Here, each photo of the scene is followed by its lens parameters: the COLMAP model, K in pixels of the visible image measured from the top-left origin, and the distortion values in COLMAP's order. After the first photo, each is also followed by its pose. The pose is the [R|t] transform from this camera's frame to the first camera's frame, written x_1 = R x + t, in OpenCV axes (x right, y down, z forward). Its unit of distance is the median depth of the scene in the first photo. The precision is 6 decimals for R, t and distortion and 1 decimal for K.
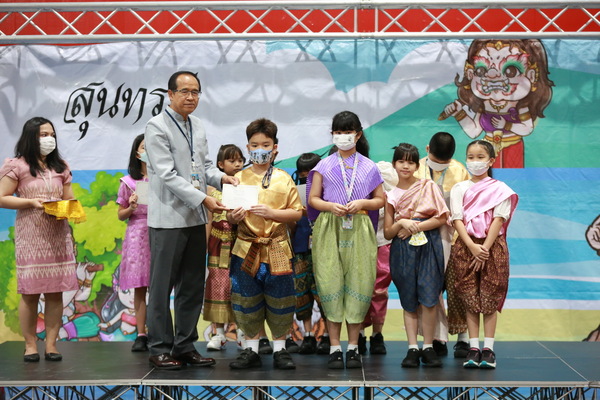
lens RADIAL K [[1785.0, 0, 297.5], [0, 1785.0, 212.0], [0, 0, 1]] dist [-0.076866, 0.000000]
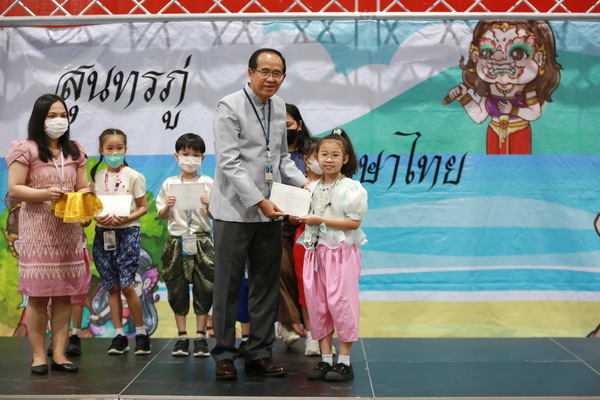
lens RADIAL K [[1393.6, 0, 289.9], [0, 1393.6, 196.9], [0, 0, 1]] dist [-0.247435, 0.000000]
pose [[0.999999, 0.000798, 0.001029, -0.003801], [-0.000796, 0.999997, -0.002279, 0.000083], [-0.001031, 0.002278, 0.999997, 0.254650]]
